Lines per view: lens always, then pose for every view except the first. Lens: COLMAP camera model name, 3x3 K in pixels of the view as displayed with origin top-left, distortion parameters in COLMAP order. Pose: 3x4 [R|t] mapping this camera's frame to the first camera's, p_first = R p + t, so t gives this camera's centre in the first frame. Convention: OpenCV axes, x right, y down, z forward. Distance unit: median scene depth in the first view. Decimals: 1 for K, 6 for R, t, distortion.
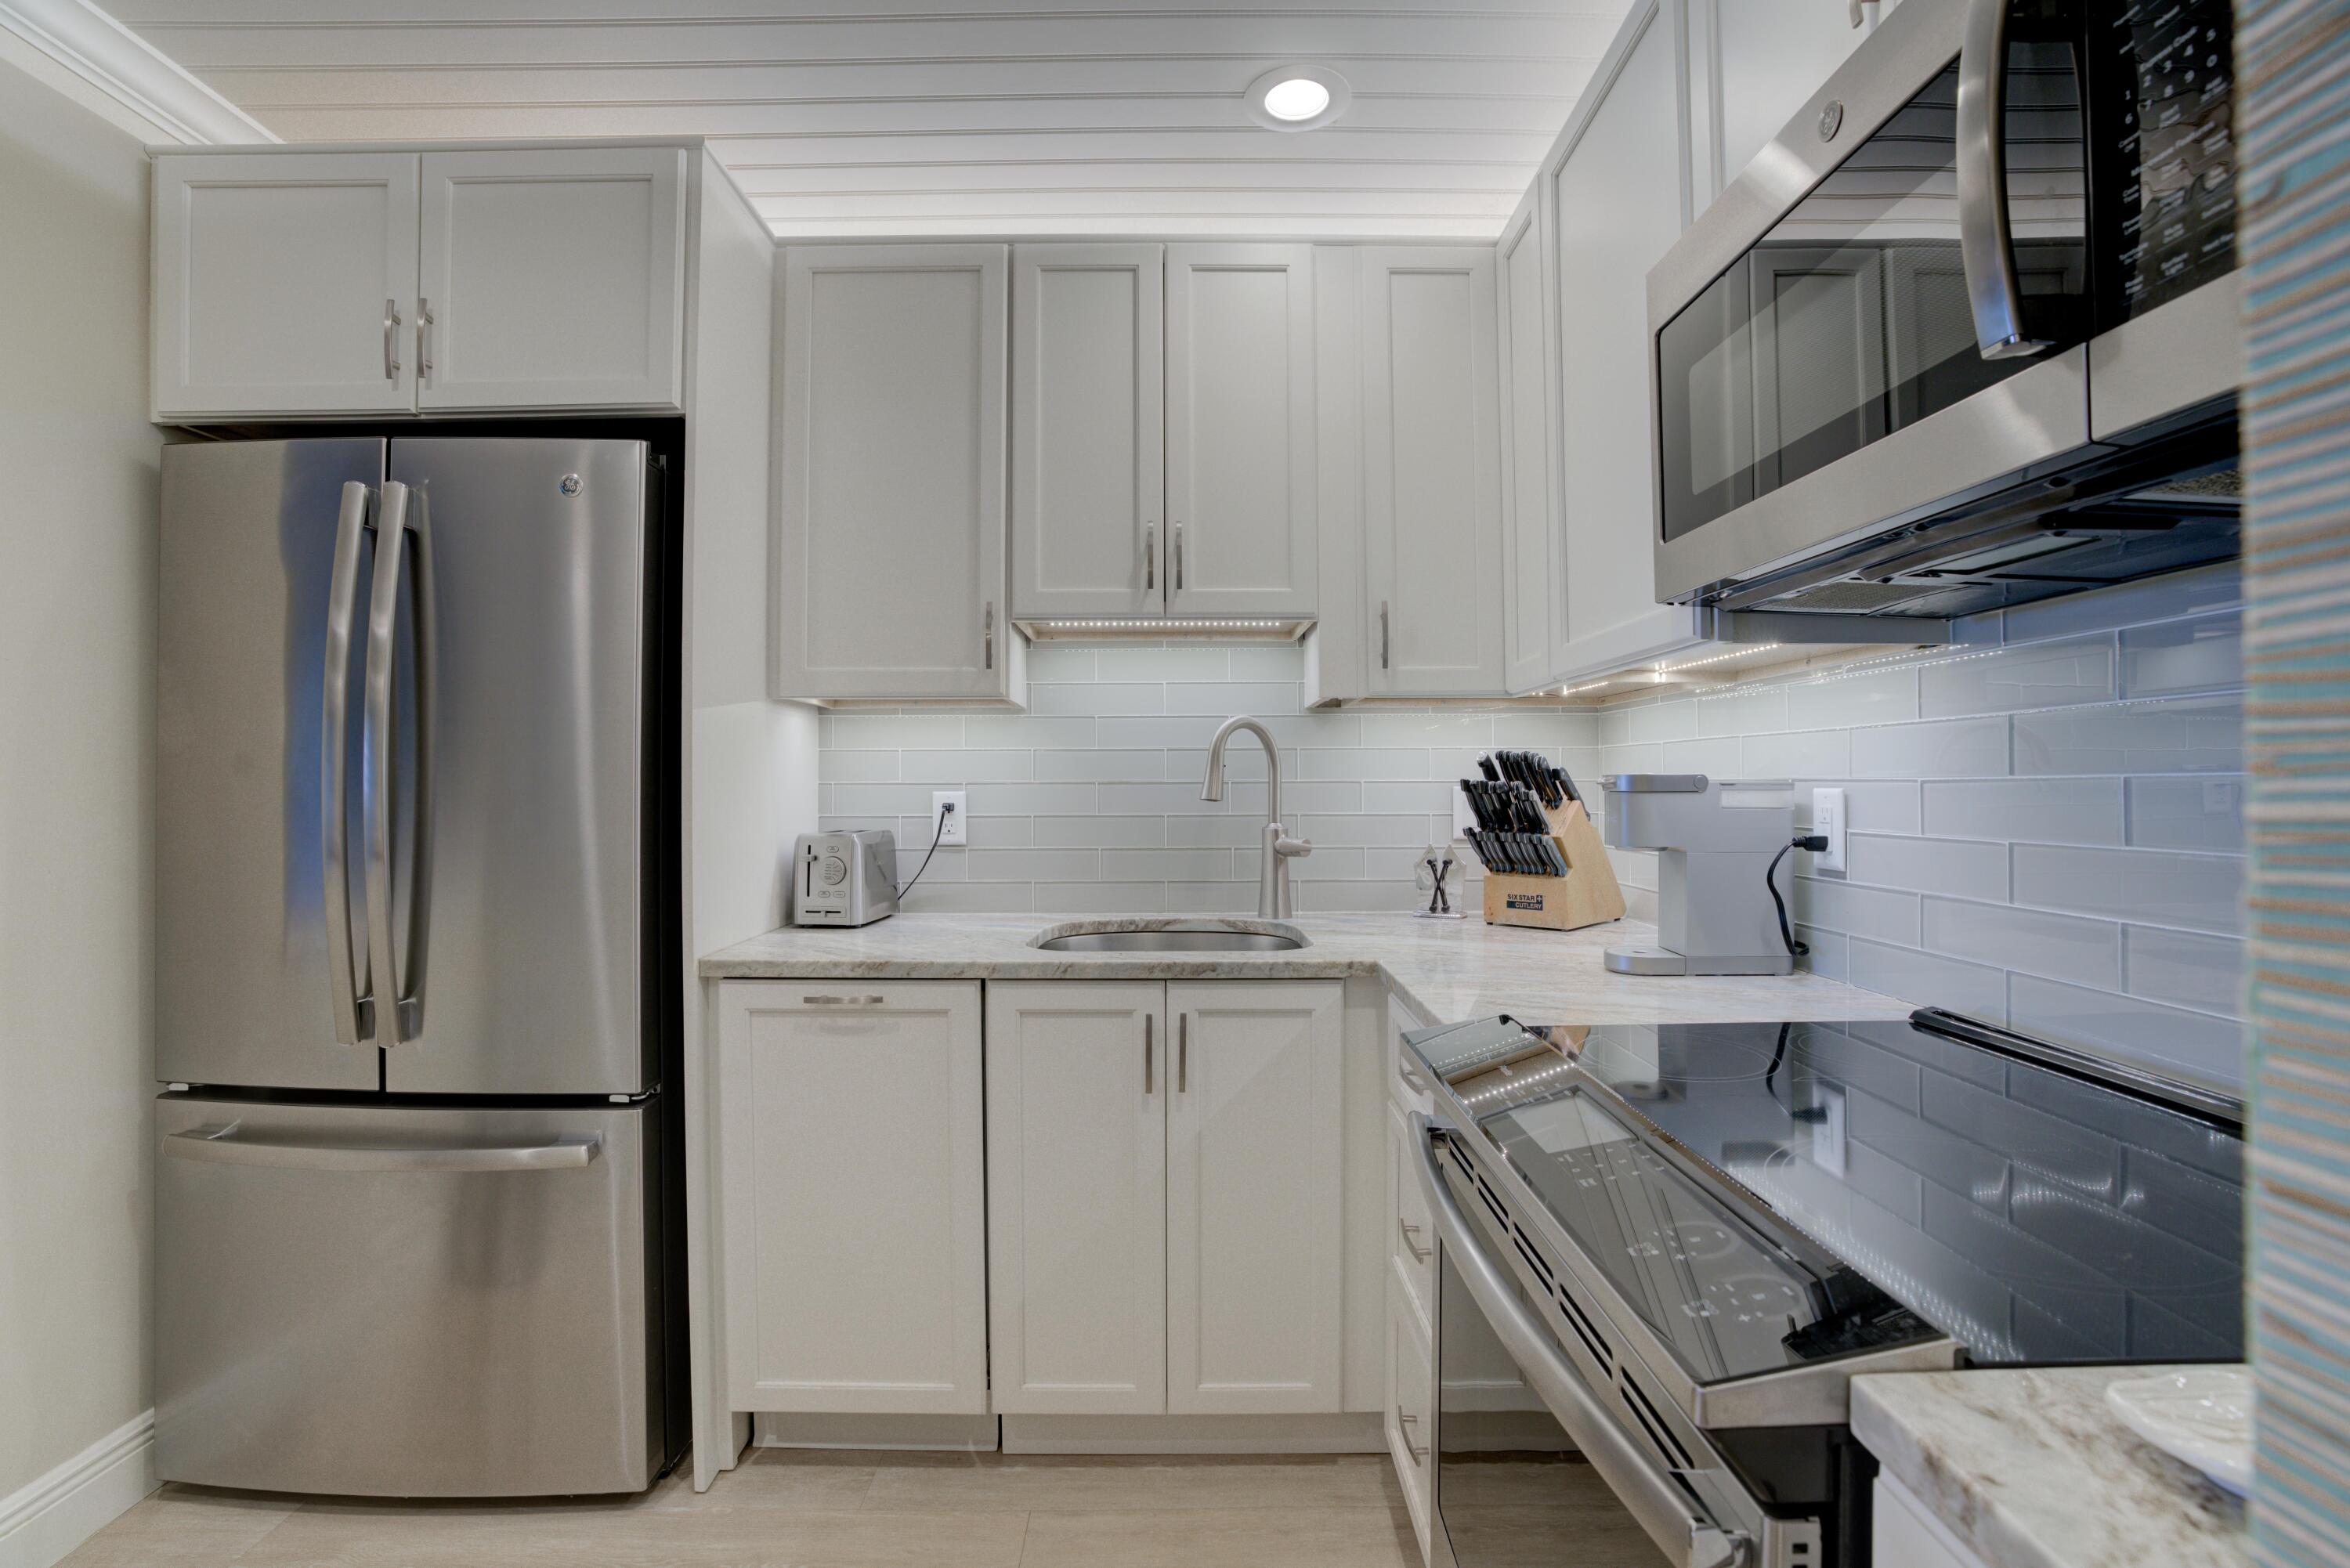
lens RADIAL K [[1072.1, 0, 1178.5], [0, 1072.1, 779.2], [0, 0, 1]] dist [-0.070975, 0.026462]
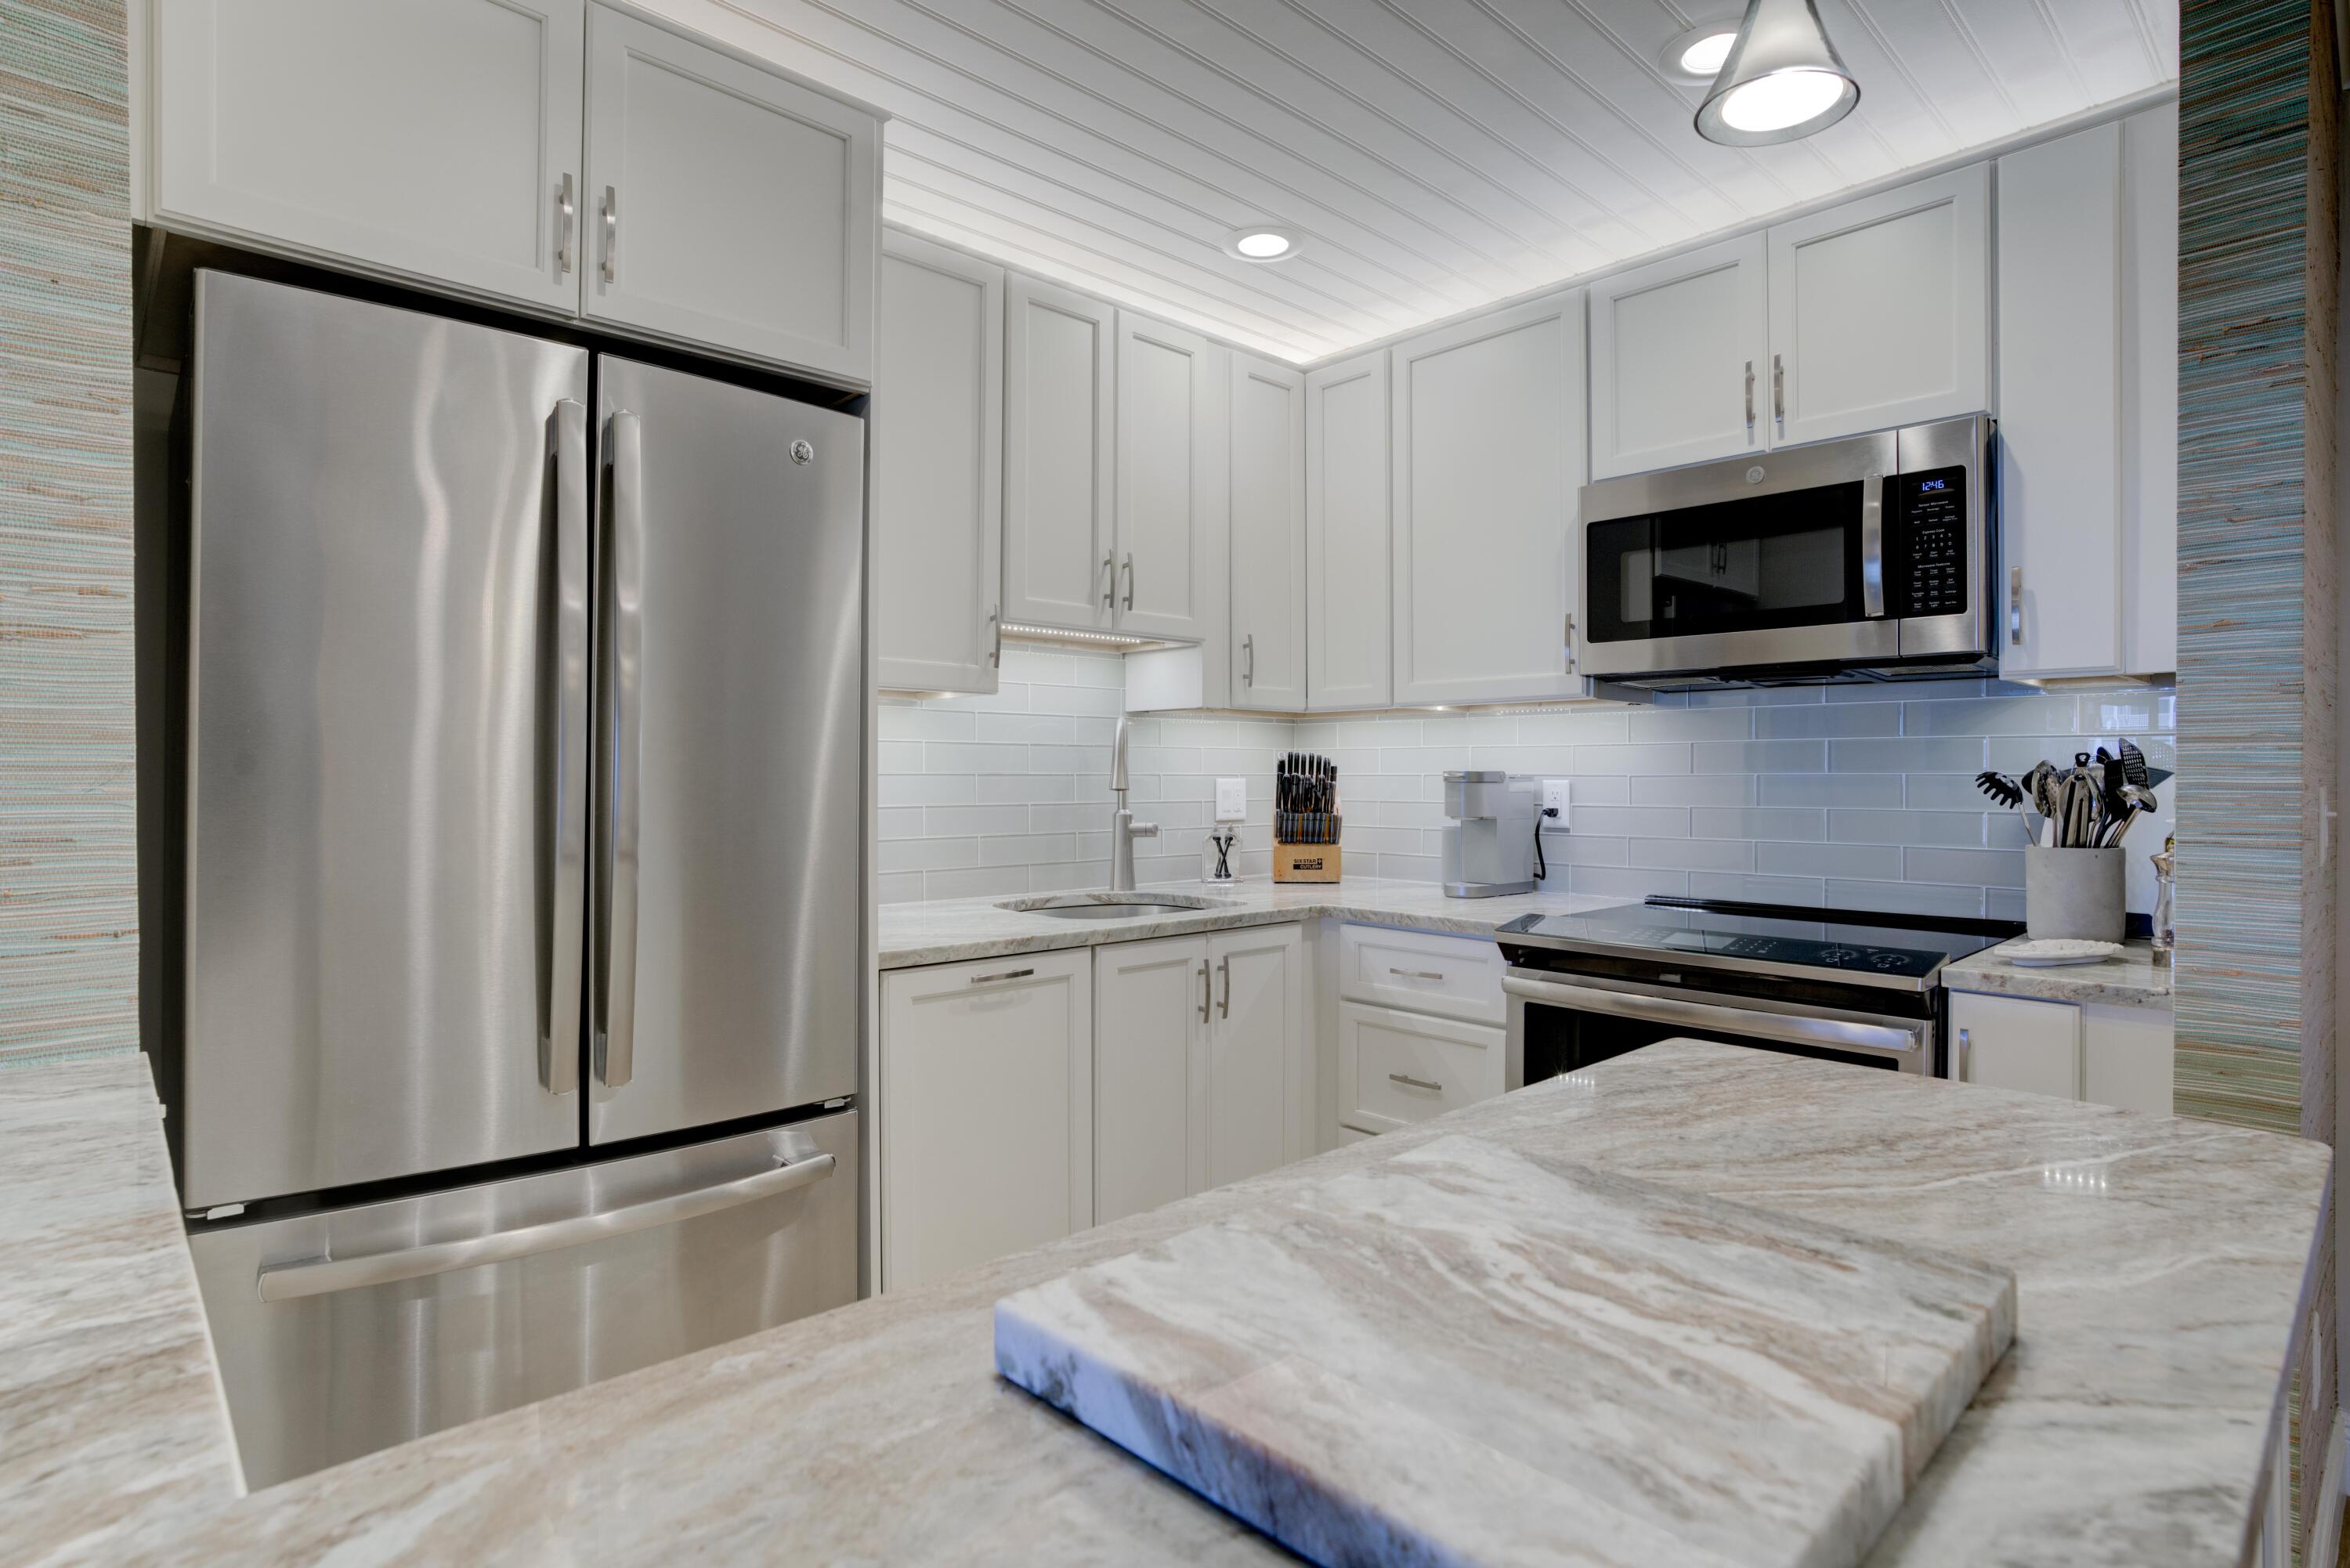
lens RADIAL K [[1201.2, 0, 1175.0], [0, 1201.2, 780.4], [0, 0, 1]] dist [-0.050921, 0.022840]
pose [[0.733081, 0.001652, 0.680139, -0.997195], [-0.006194, 0.999972, 0.004246, 0.003953], [-0.680113, -0.007326, 0.733071, -0.006396]]
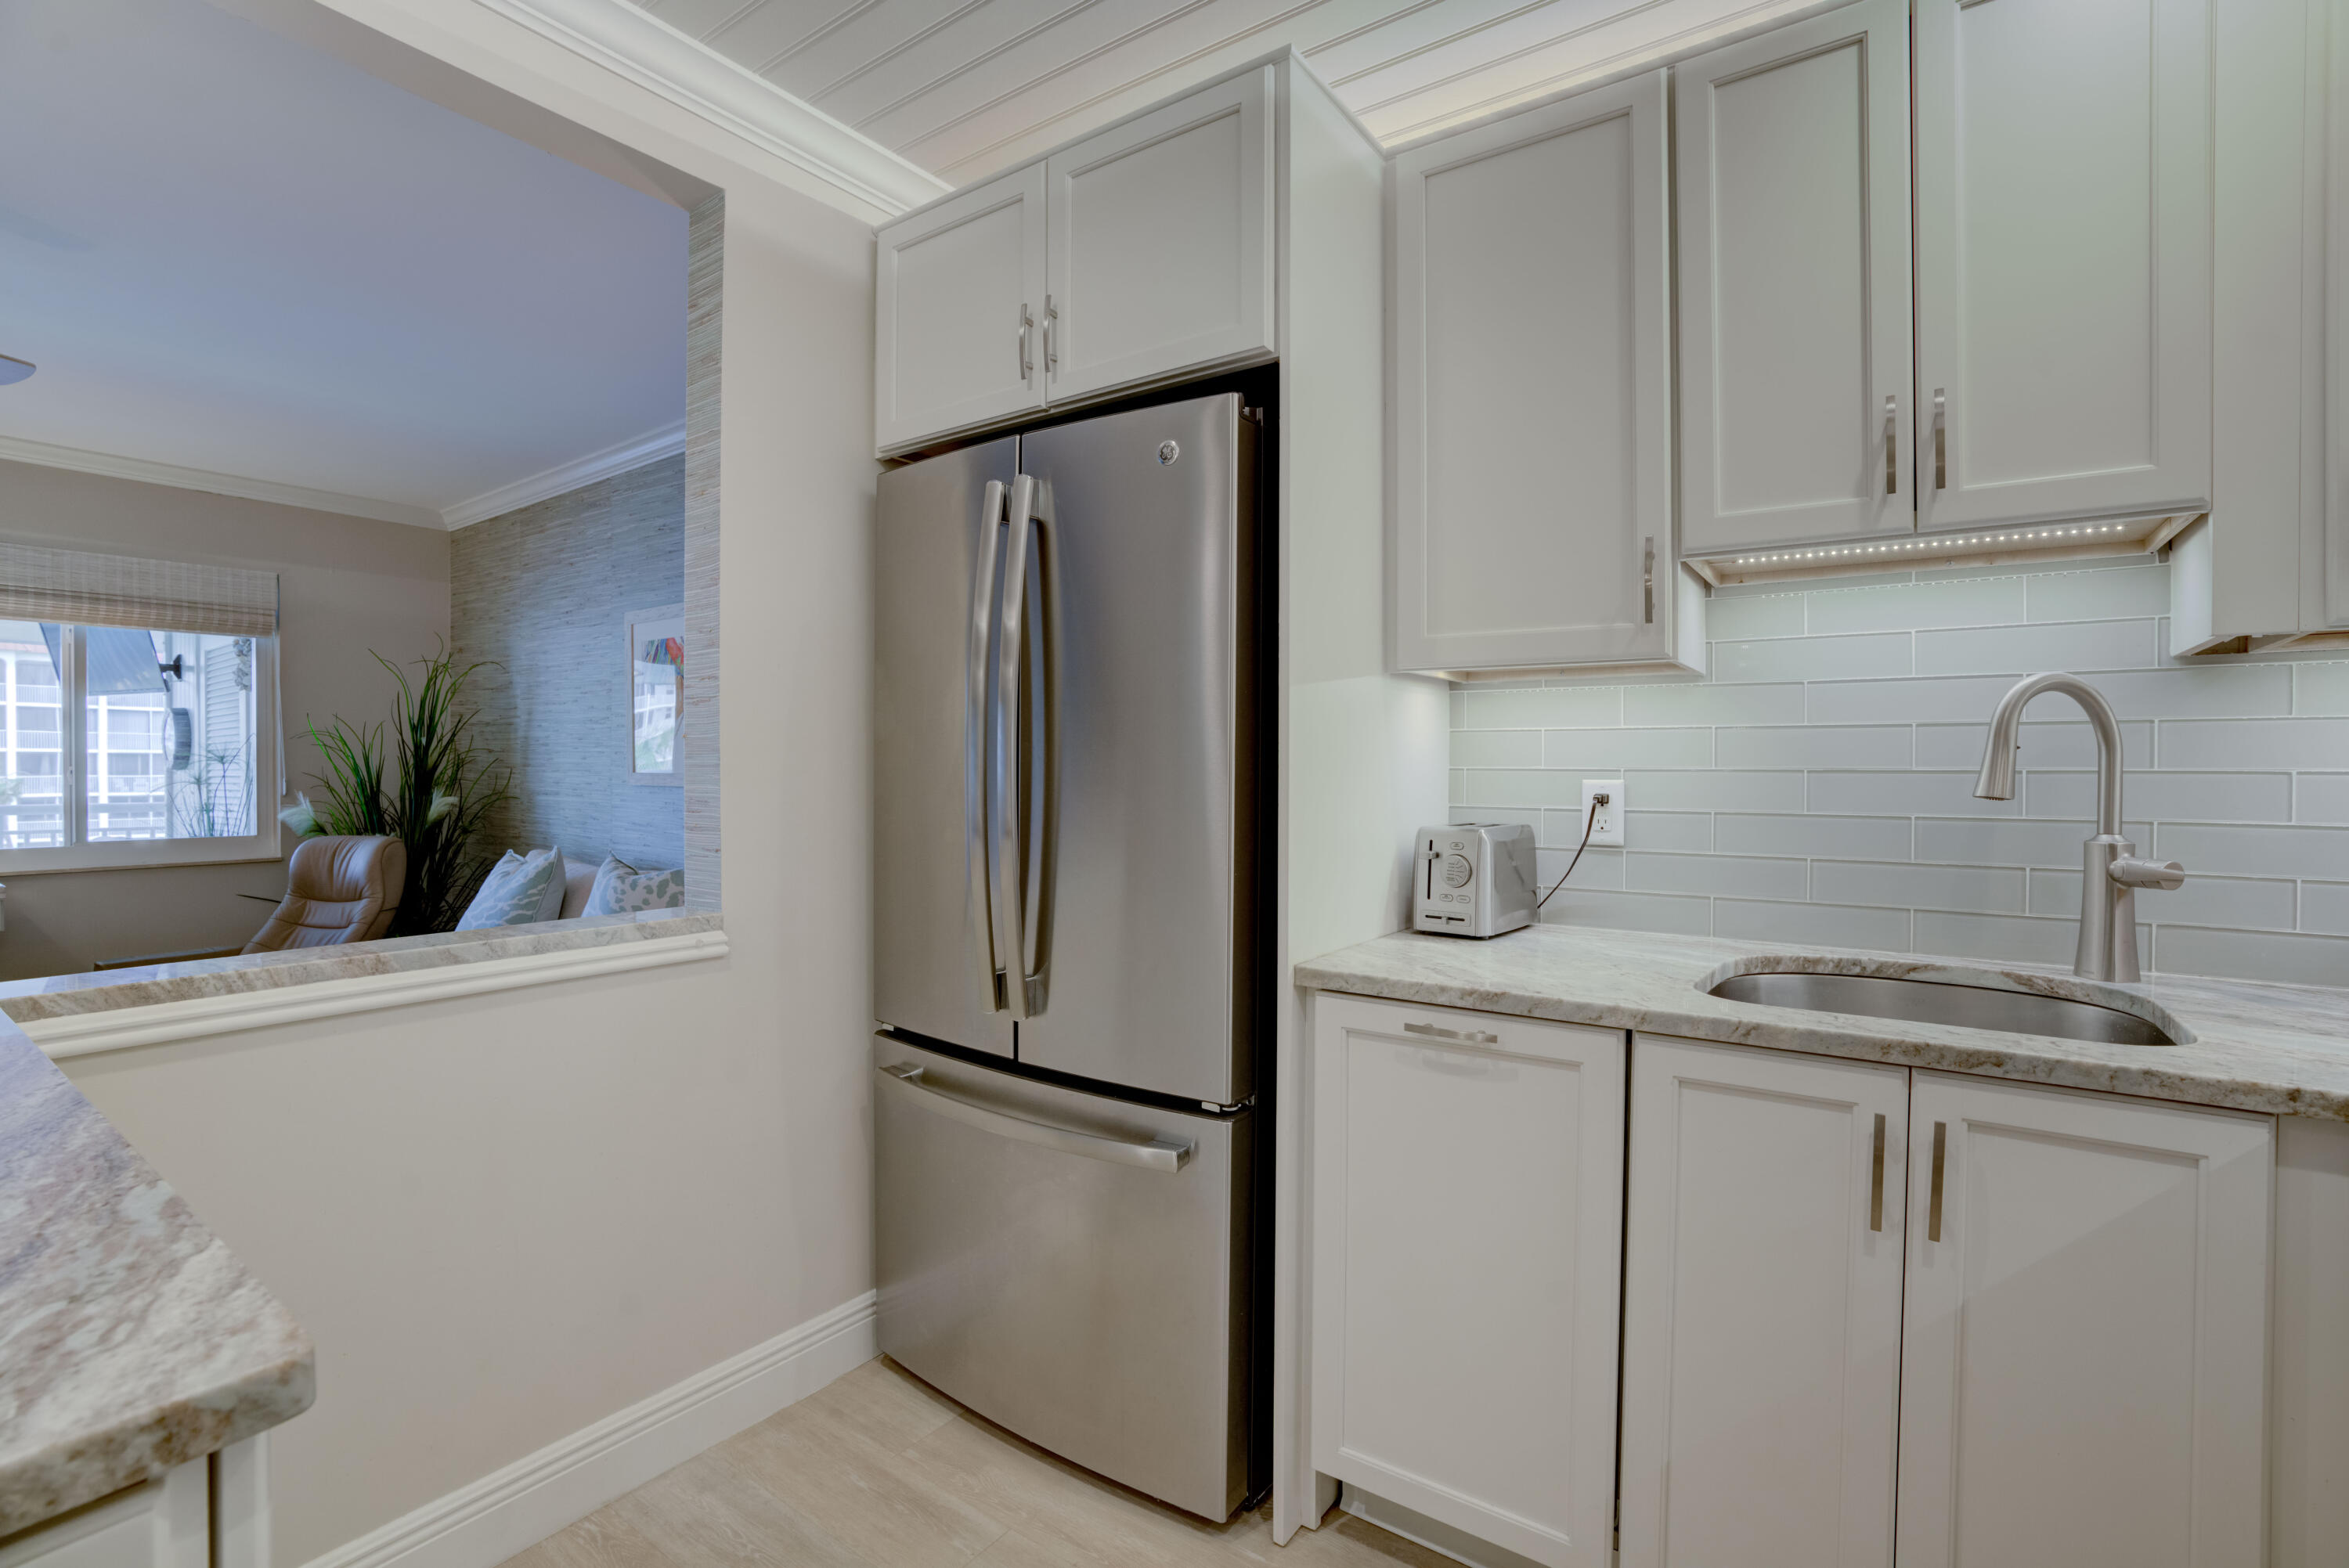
lens RADIAL K [[1071.6, 0, 1177.6], [0, 1071.6, 776.6], [0, 0, 1]] dist [-0.070975, 0.026462]
pose [[0.811743, 0.011458, -0.583902, -0.007439], [-0.003001, 0.999876, 0.015449, -0.003258], [0.584007, -0.010788, 0.811677, 0.205774]]
